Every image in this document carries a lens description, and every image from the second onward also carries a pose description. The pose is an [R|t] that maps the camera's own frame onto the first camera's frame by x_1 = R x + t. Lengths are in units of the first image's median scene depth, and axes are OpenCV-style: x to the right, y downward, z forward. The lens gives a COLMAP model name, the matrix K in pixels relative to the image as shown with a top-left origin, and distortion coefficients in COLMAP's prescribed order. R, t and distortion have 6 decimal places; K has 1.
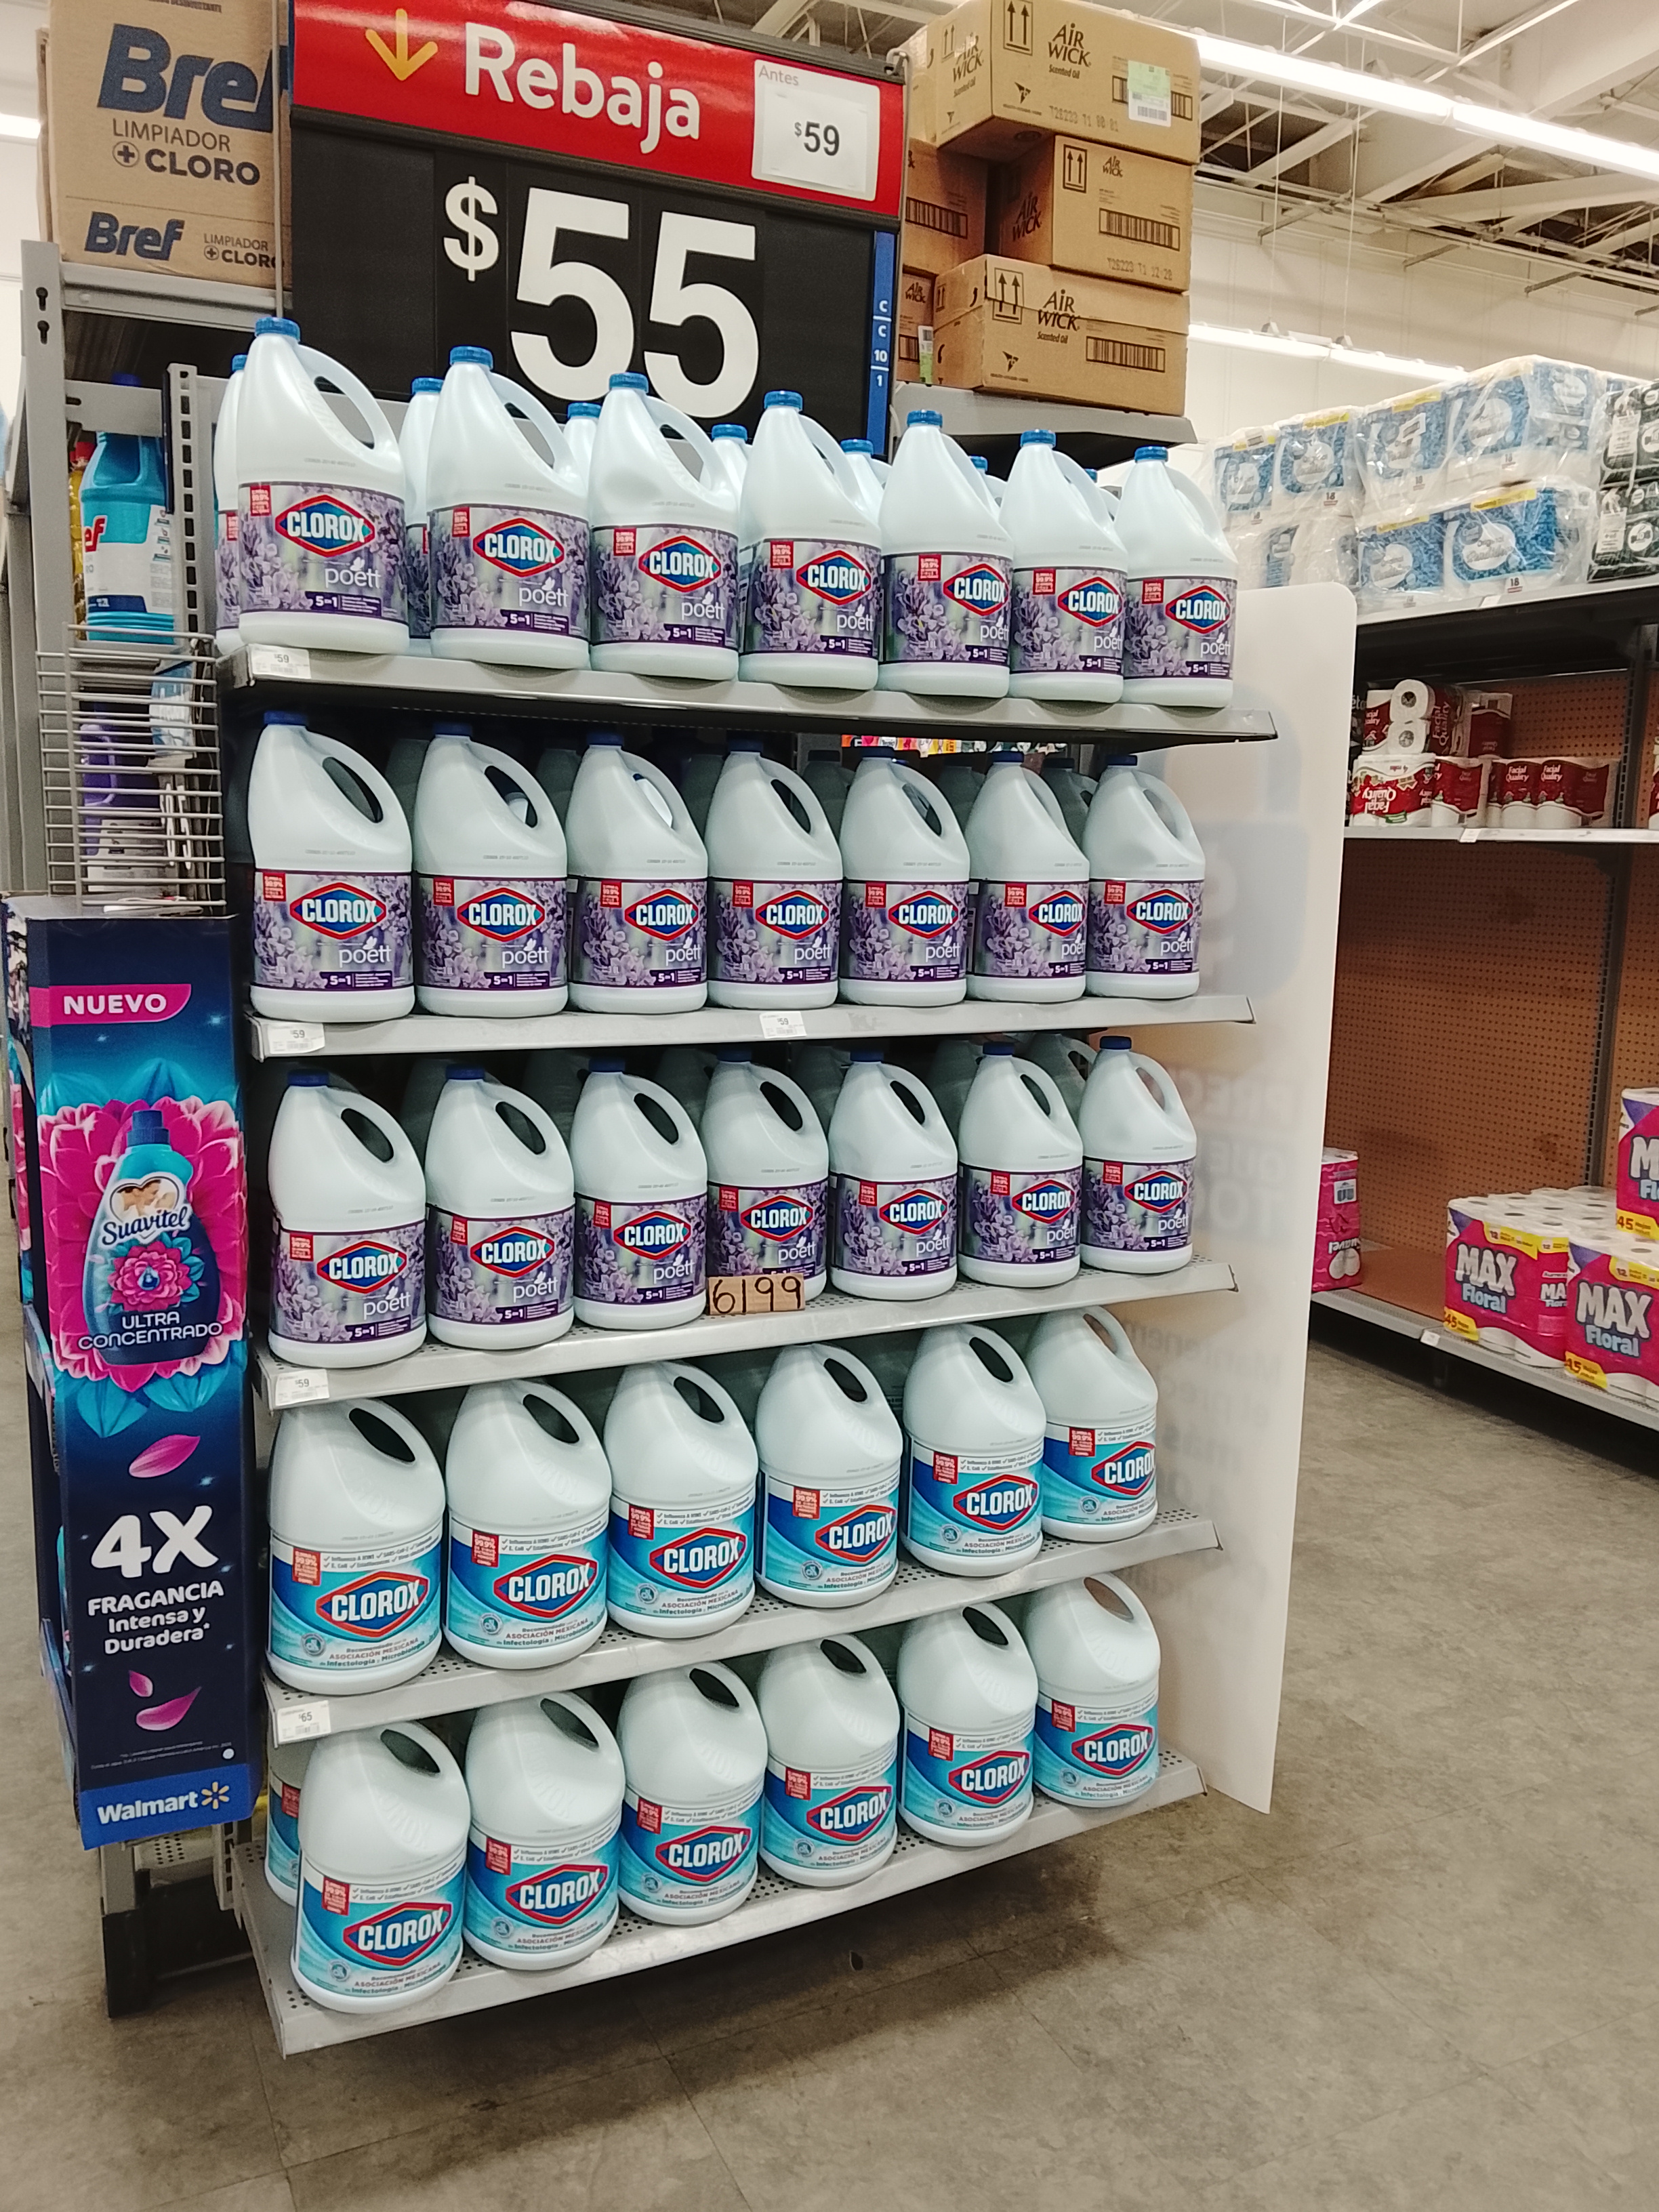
lens RADIAL K [[1831.7, 0, 873.6], [0, 1831.7, 1092.9], [0, 0, 1]] dist [0.058878, -0.121446]
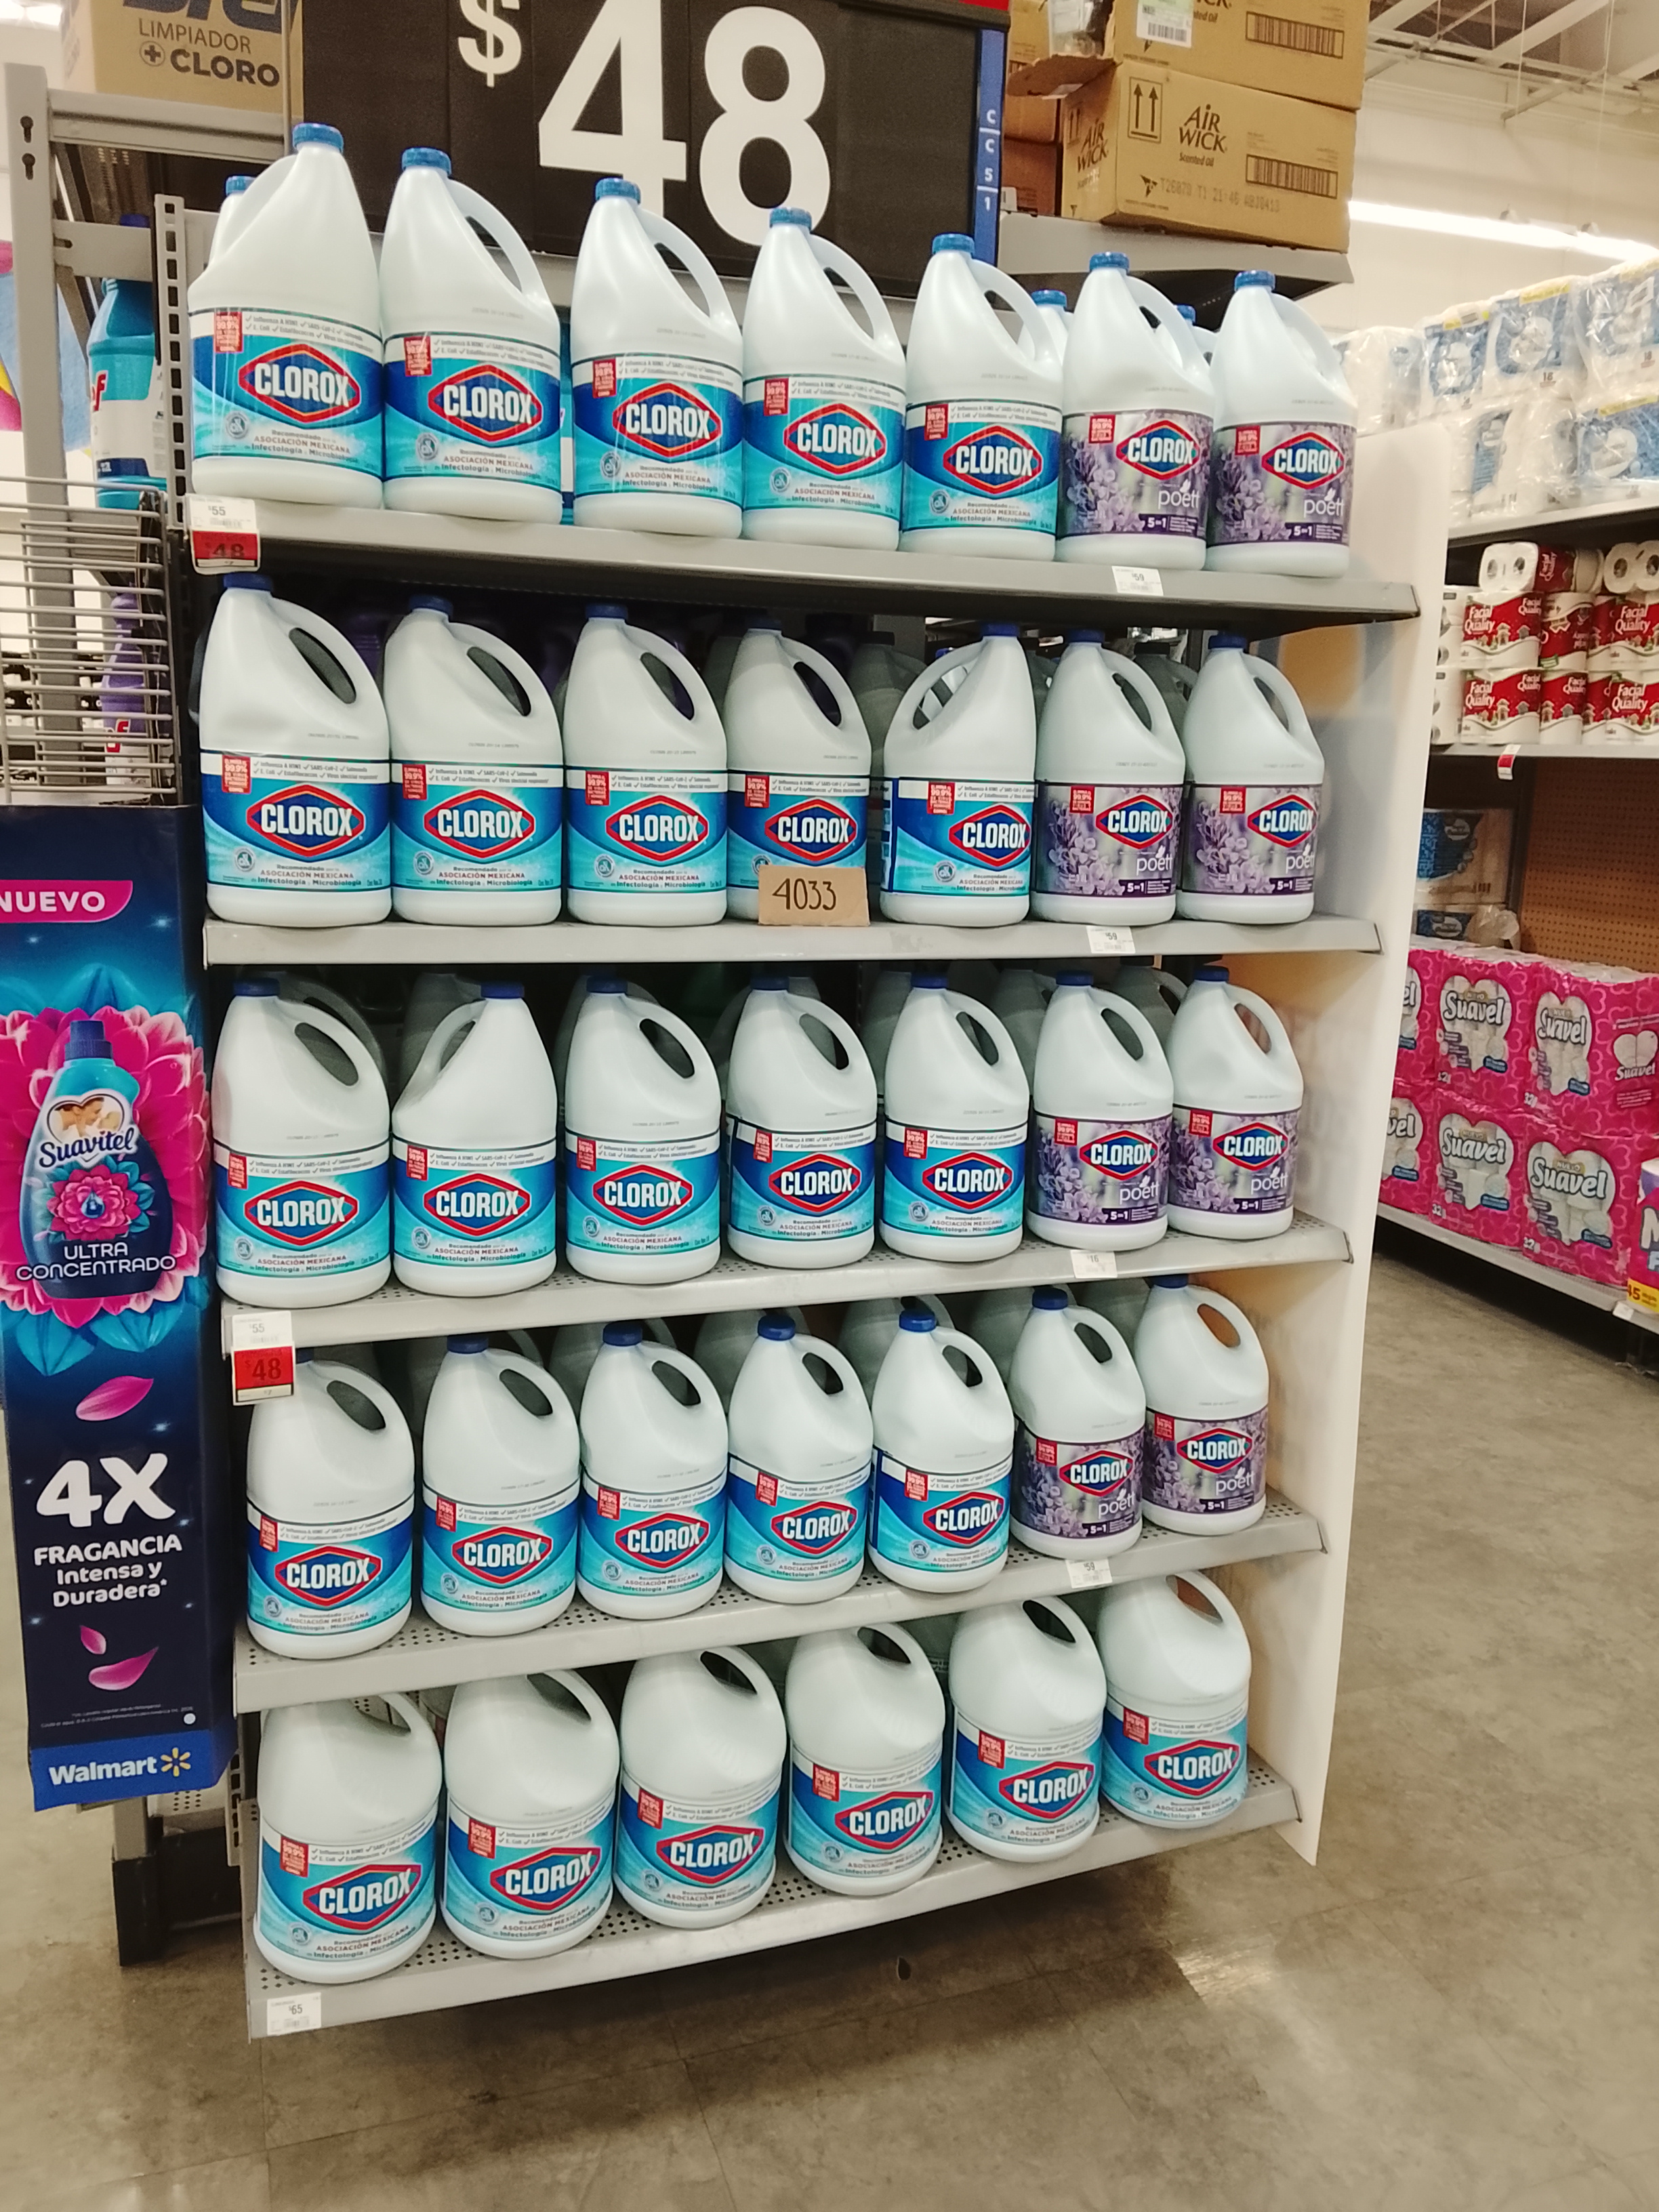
lens RADIAL K [[1831.7, 0, 838.0], [0, 1831.7, 1119.3], [0, 0, 1]] dist [0.058878, -0.121446]
pose [[0.991569, 0.031503, -0.125691, 0.067981], [-0.025209, 0.998362, 0.051358, 0.001793], [0.127104, -0.047757, 0.990739, 0.118600]]
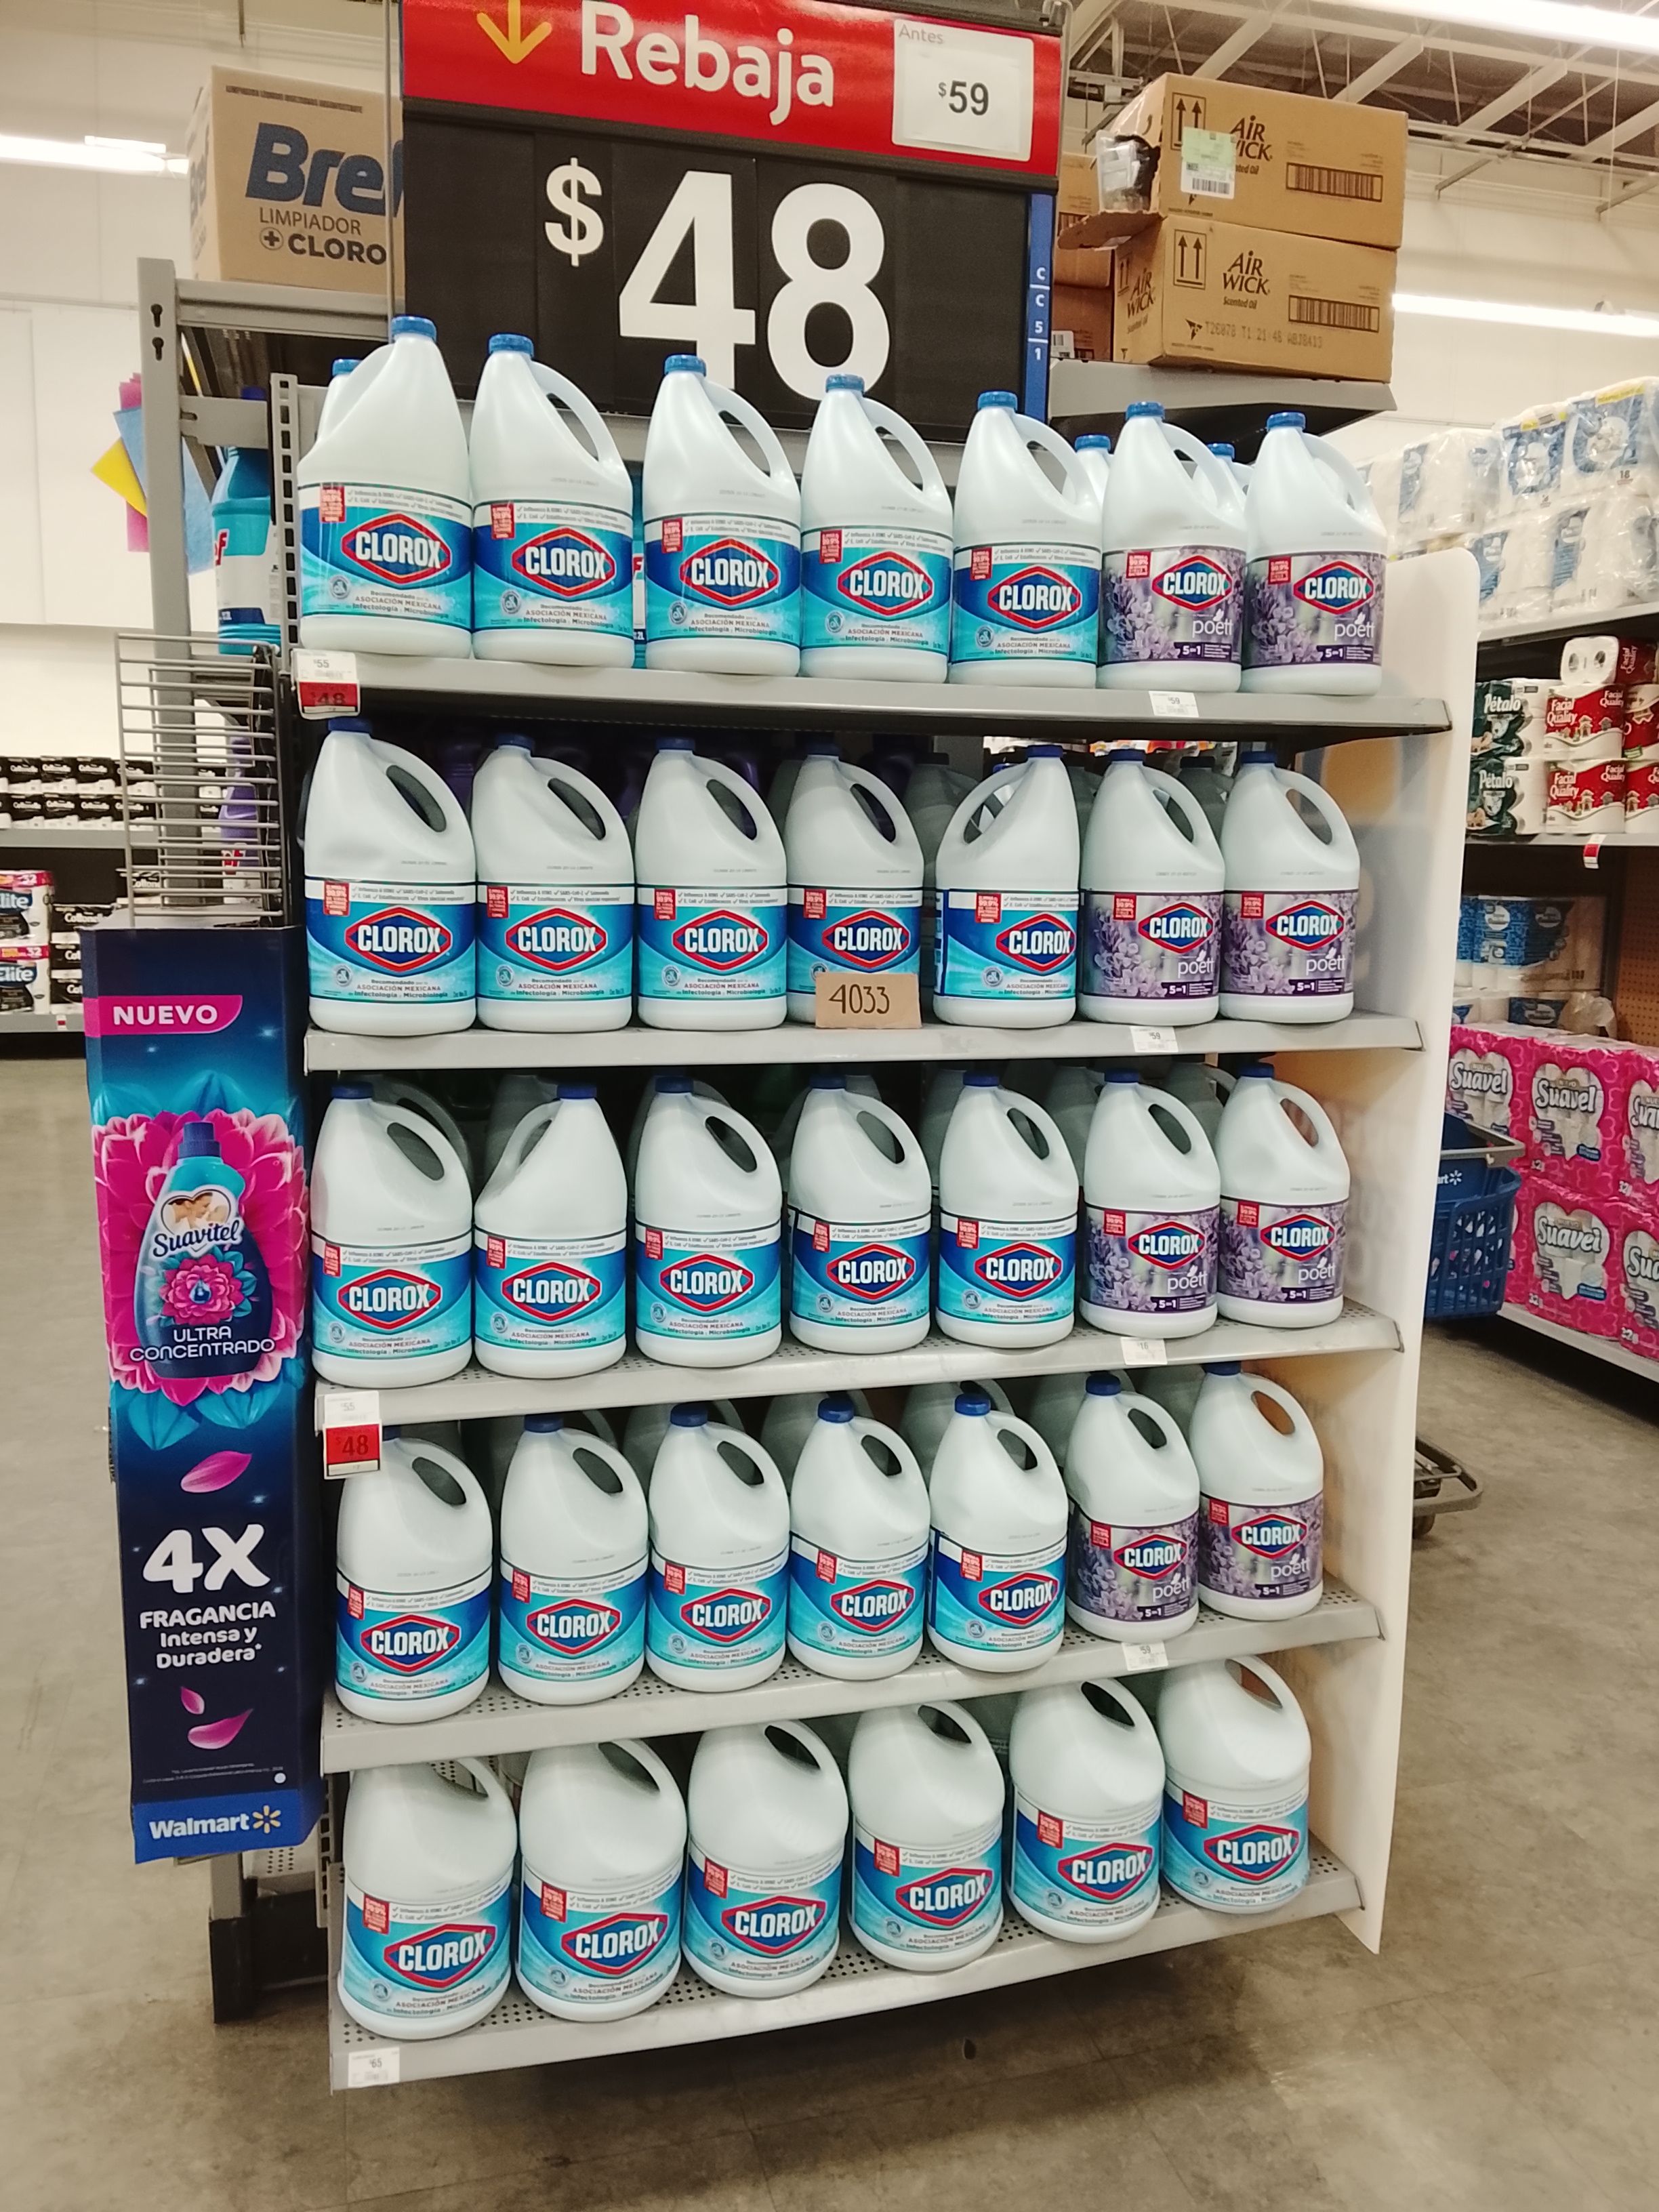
lens RADIAL K [[1831.7, 0, 830.3], [0, 1831.7, 1105.8], [0, 0, 1]] dist [0.058878, -0.121446]
pose [[0.981775, 0.022637, -0.188692, 0.097749], [-0.023067, 0.999734, -0.000080, -0.005248], [0.188640, 0.004431, 0.982036, 0.076721]]
